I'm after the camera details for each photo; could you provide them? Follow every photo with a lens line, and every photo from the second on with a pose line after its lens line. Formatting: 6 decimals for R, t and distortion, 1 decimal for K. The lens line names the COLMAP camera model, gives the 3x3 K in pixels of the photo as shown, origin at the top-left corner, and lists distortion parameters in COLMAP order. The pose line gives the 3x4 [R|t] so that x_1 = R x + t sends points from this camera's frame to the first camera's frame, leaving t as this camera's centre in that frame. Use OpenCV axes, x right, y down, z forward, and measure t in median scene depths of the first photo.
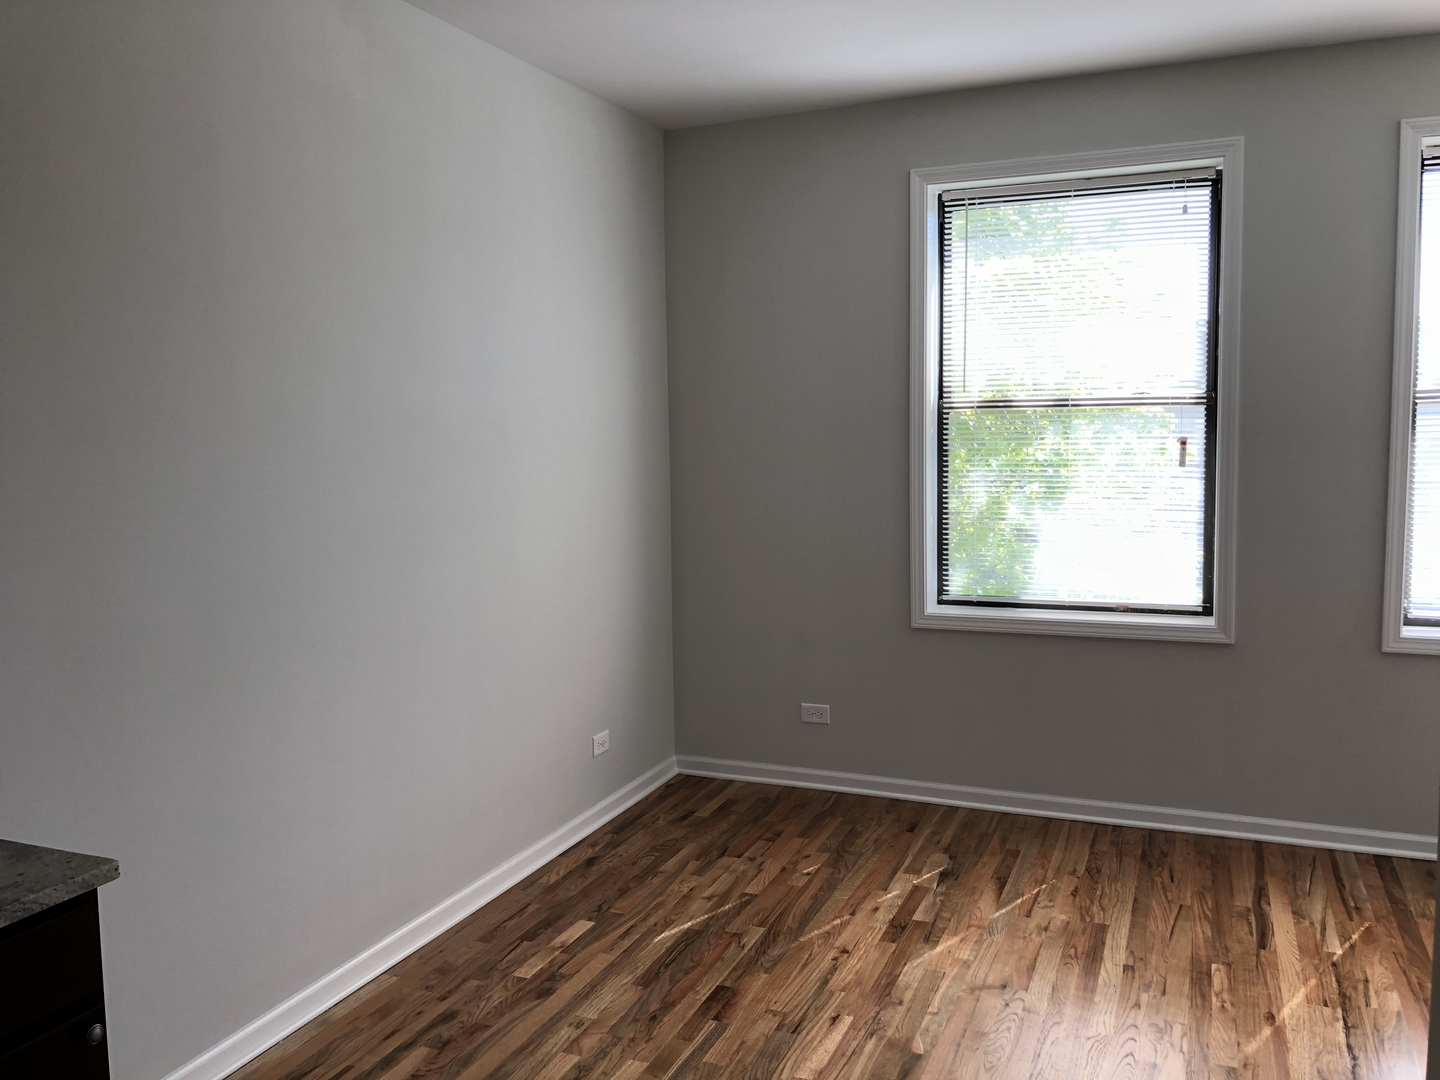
lens RADIAL K [[1160.1, 0, 720.3], [0, 1160.1, 545.0], [0, 0, 1]] dist [-0.011442, 0.000767]
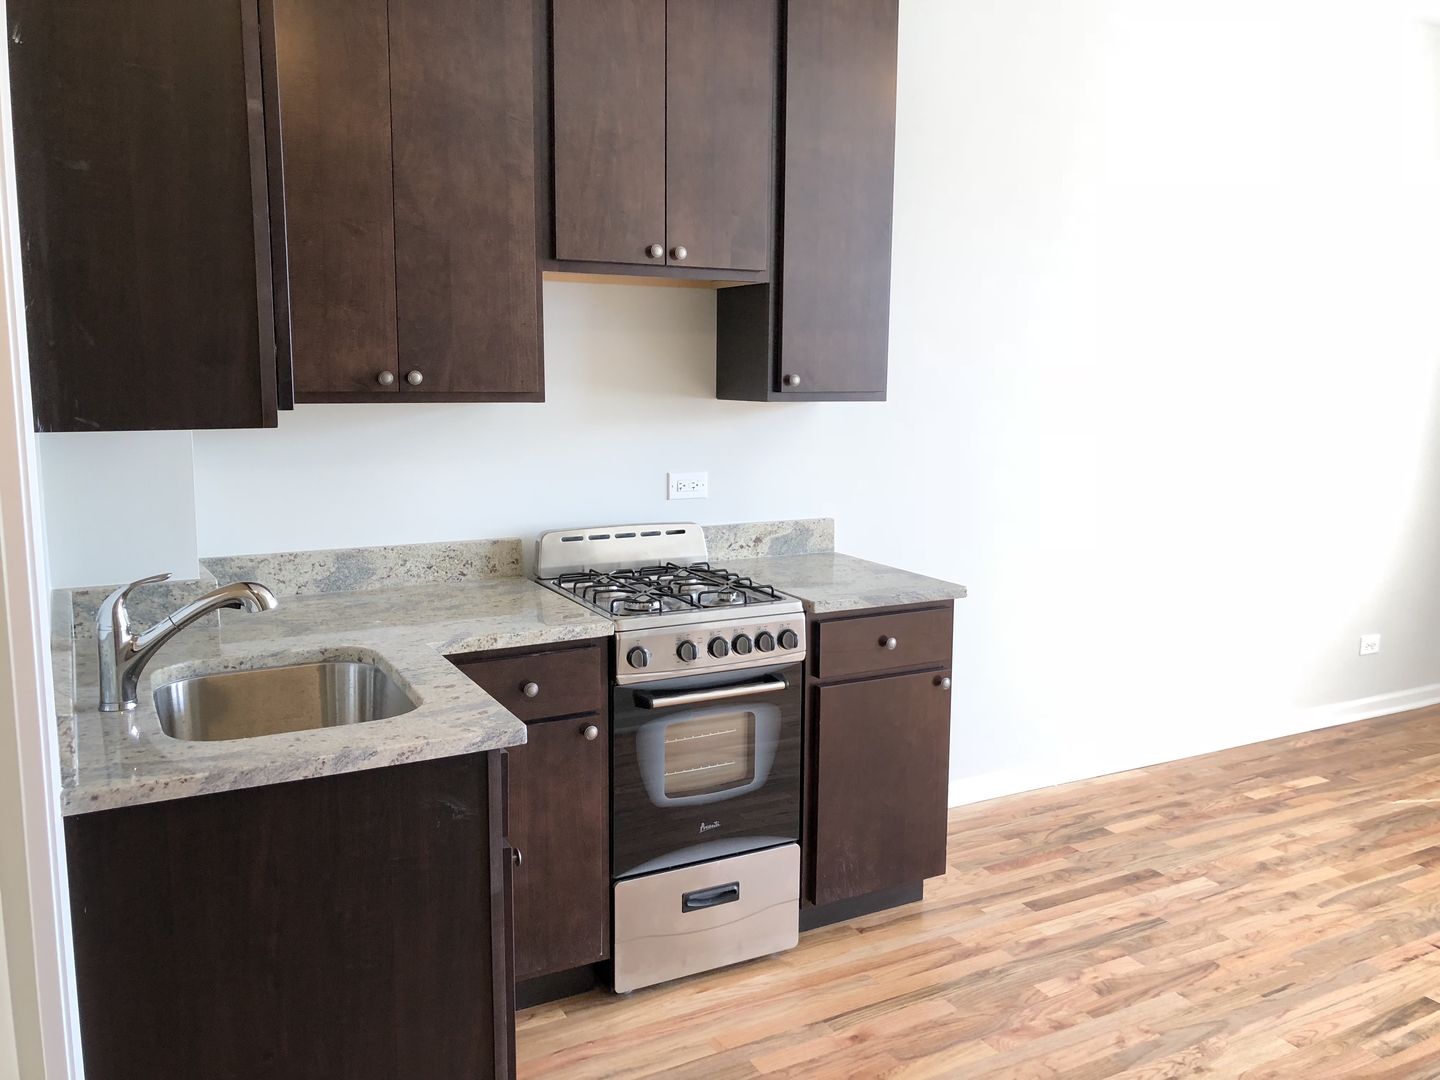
lens RADIAL K [[1160.1, 0, 718.6], [0, 1160.1, 544.7], [0, 0, 1]] dist [-0.011442, 0.000767]
pose [[0.764242, 0.096113, -0.637728, 0.150821], [-0.068292, 0.995334, 0.068168, 0.062939], [0.641304, -0.008545, 0.767239, -0.289694]]
